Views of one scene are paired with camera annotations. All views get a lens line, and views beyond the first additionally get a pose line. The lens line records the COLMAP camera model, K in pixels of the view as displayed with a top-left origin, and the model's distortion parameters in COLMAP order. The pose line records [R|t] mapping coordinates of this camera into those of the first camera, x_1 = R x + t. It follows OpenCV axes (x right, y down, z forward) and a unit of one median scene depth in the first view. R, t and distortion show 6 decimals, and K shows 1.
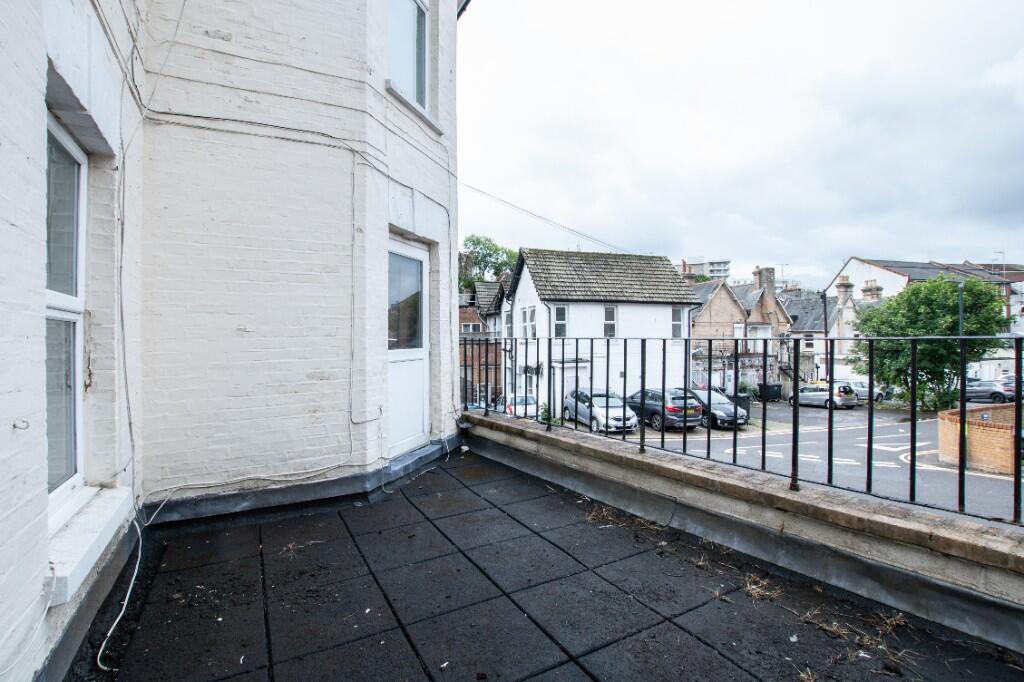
lens RADIAL K [[467.5, 0, 508.4], [0, 467.5, 329.4], [0, 0, 1]] dist [-0.023343, 0.000770]
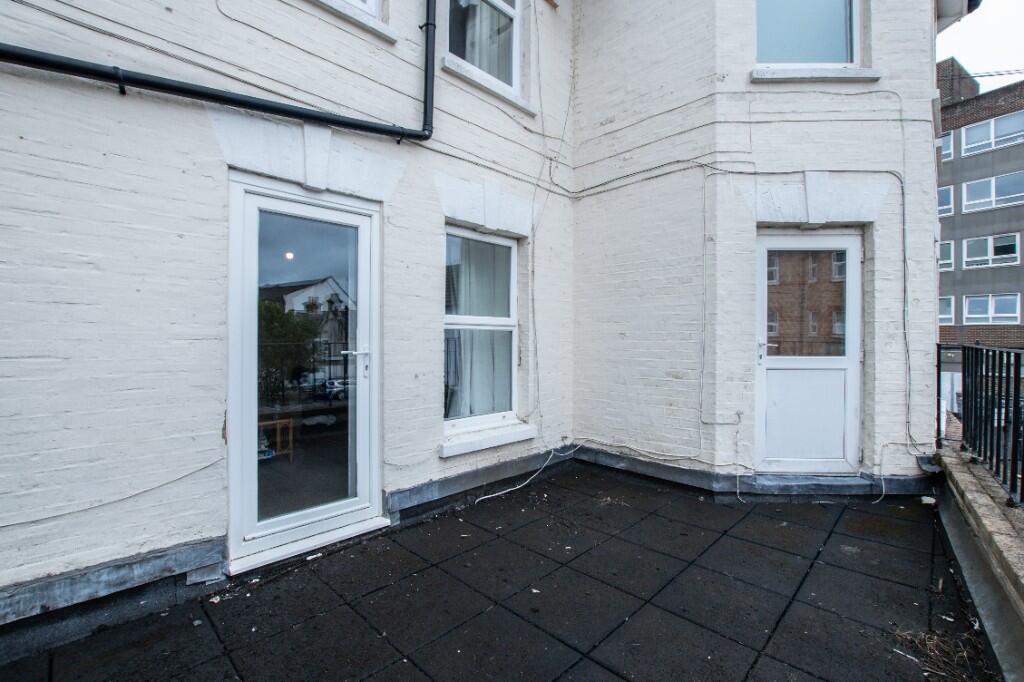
lens RADIAL K [[467.5, 0, 508.4], [0, 467.5, 329.4], [0, 0, 1]] dist [-0.023343, 0.000770]
pose [[0.287210, 0.004989, -0.957855, 0.559270], [0.006885, 0.999950, 0.007272, -0.022080], [0.957843, -0.008683, 0.287162, 0.270748]]
